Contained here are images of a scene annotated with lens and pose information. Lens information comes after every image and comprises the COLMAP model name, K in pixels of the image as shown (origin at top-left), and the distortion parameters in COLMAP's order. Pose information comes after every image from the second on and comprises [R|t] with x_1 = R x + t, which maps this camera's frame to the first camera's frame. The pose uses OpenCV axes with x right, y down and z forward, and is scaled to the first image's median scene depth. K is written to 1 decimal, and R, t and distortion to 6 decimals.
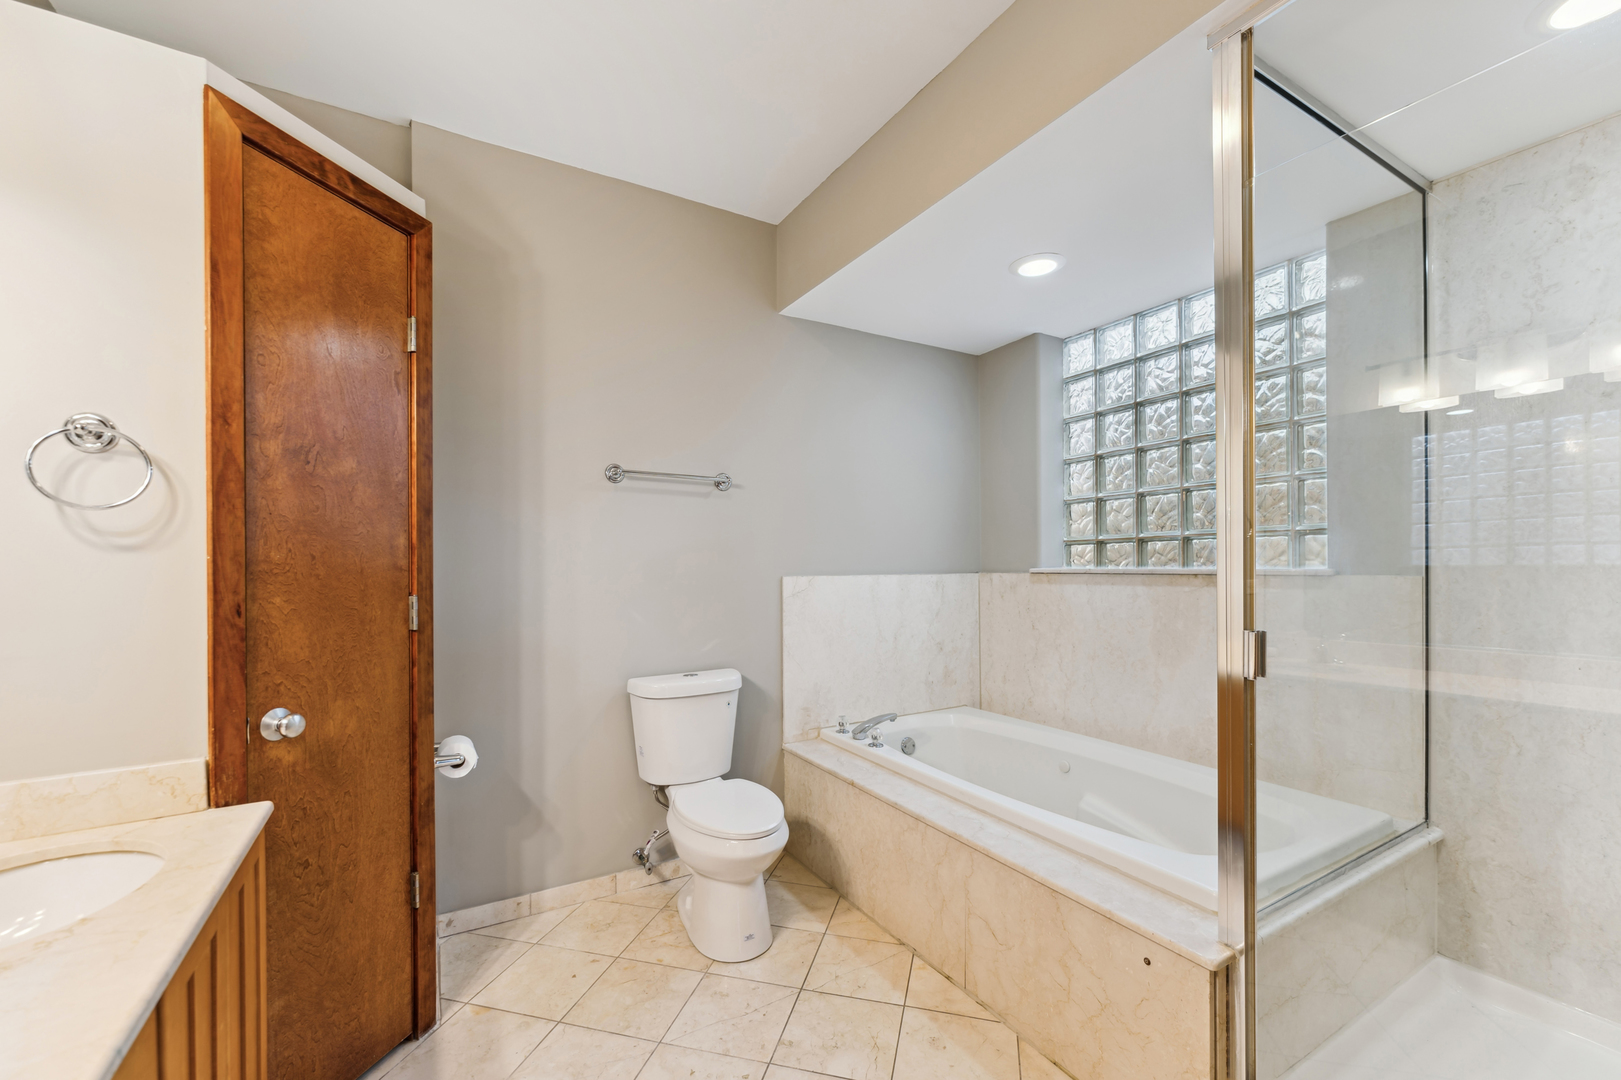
lens RADIAL K [[650.4, 0, 783.7], [0, 650.4, 561.6], [0, 0, 1]] dist [0.001778, 0.000133]
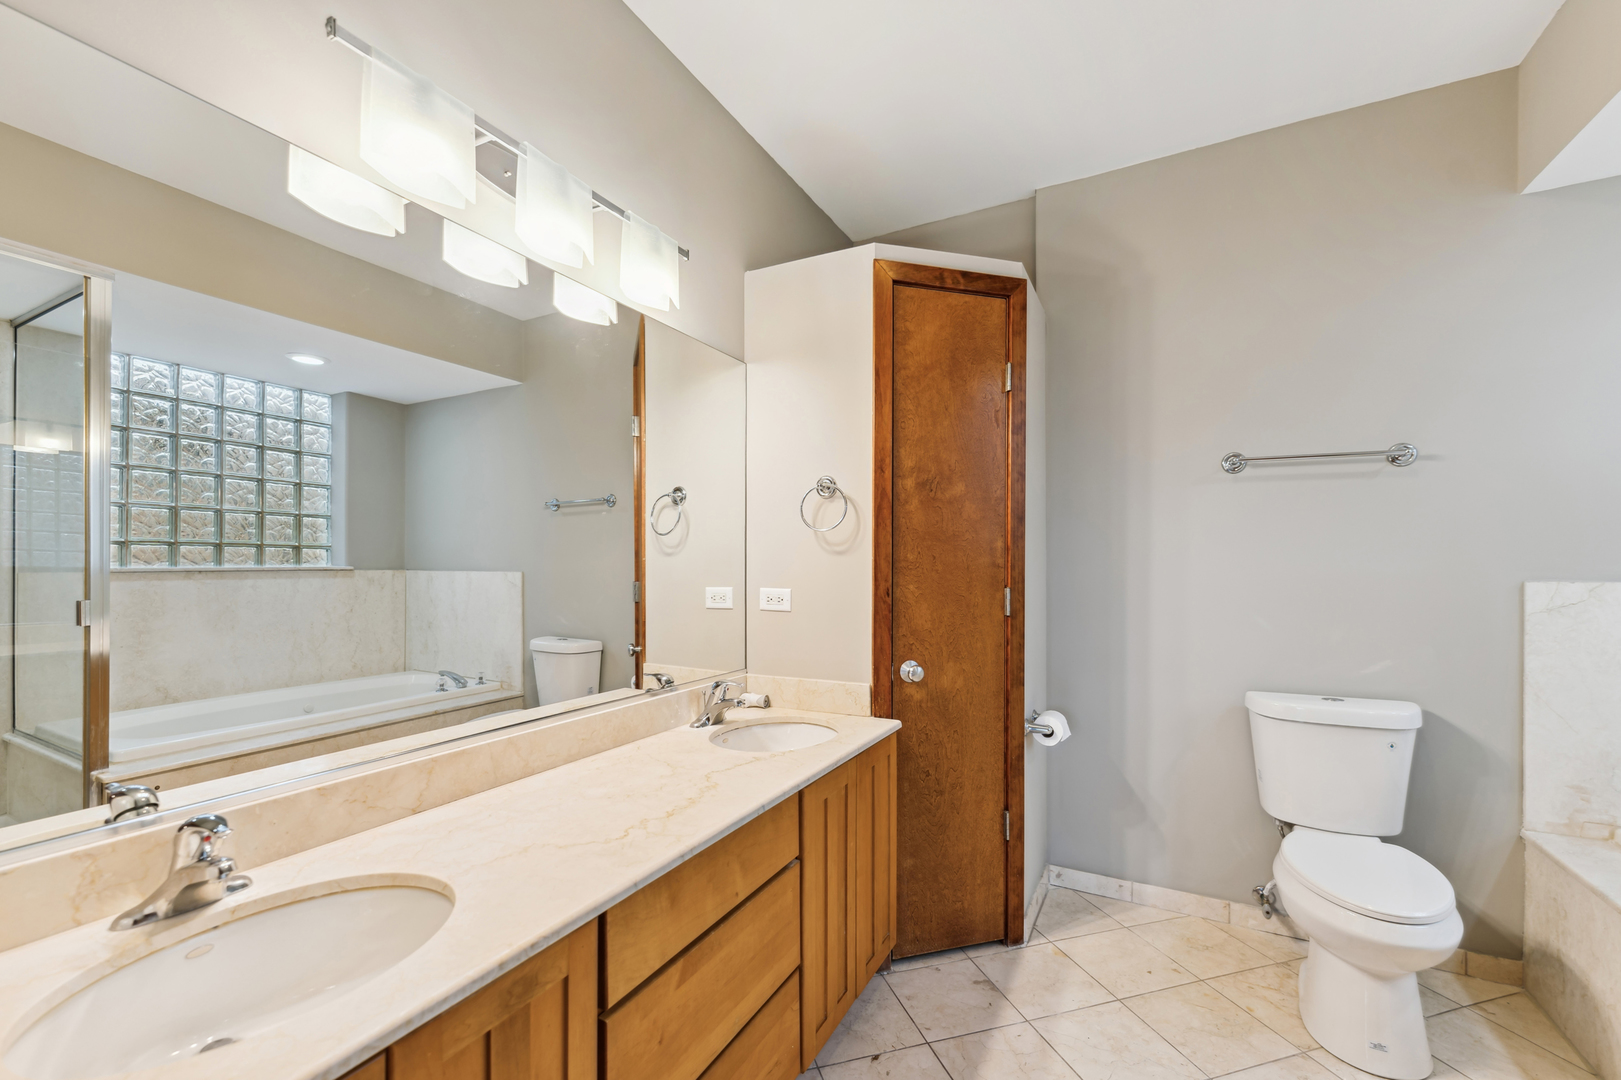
lens RADIAL K [[650.4, 0, 810.2], [0, 650.4, 555.1], [0, 0, 1]] dist [0.001778, 0.000133]
pose [[0.539251, -0.006369, -0.842121, 0.274170], [0.001502, 0.999977, -0.006601, -0.002483], [0.842144, 0.002295, 0.539248, 0.014942]]
